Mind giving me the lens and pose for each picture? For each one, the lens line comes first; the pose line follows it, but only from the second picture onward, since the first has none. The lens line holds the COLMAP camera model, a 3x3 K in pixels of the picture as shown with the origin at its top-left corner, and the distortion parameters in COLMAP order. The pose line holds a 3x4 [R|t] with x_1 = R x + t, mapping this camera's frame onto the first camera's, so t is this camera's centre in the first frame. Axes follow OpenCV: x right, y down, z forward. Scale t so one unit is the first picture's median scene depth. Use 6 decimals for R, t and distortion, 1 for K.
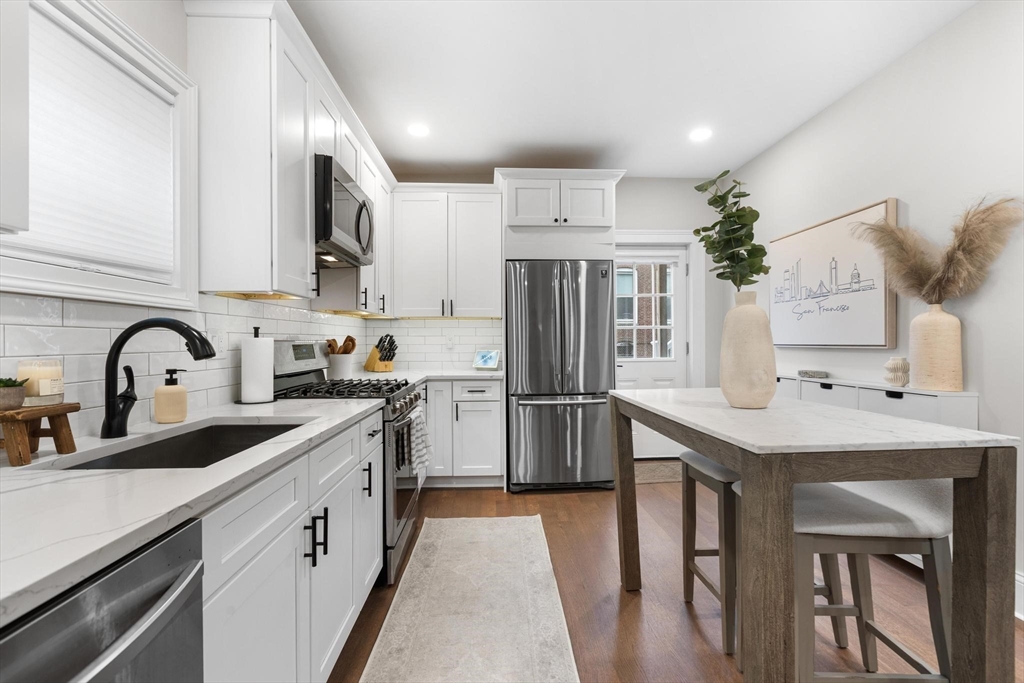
lens RADIAL K [[461.4, 0, 514.1], [0, 461.4, 340.1], [0, 0, 1]] dist [0.000549, -0.000461]
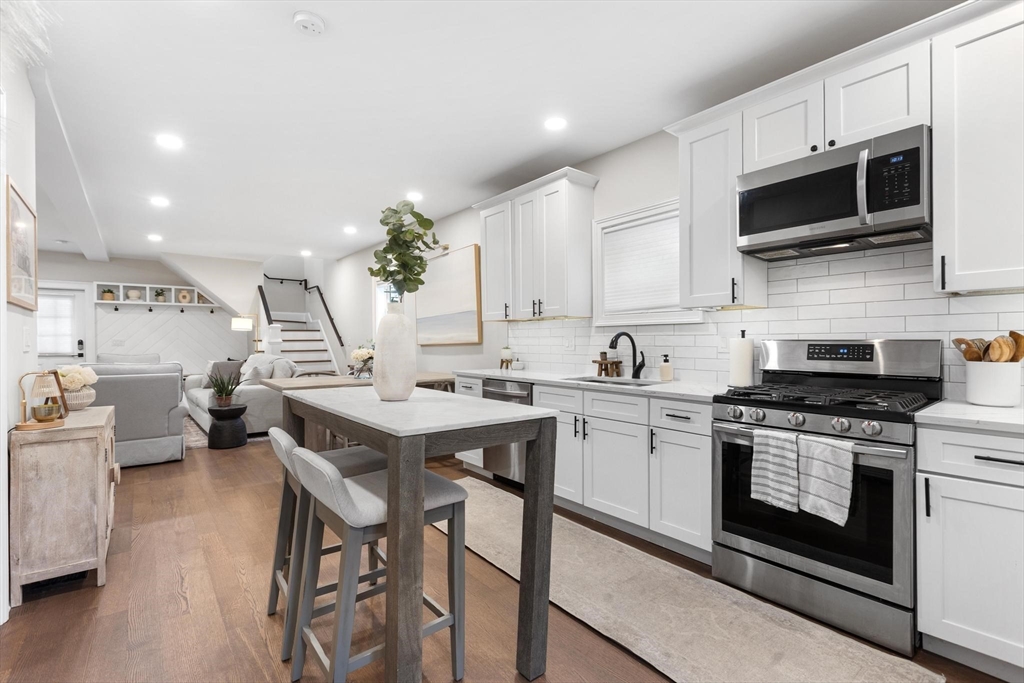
lens RADIAL K [[461.4, 0, 514.7], [0, 461.4, 343.2], [0, 0, 1]] dist [0.000549, -0.000461]
pose [[-0.808490, -0.008122, -0.588454, 1.007412], [-0.006494, 0.999967, -0.004879, 0.026517], [0.588474, -0.000123, -0.808516, 2.257166]]
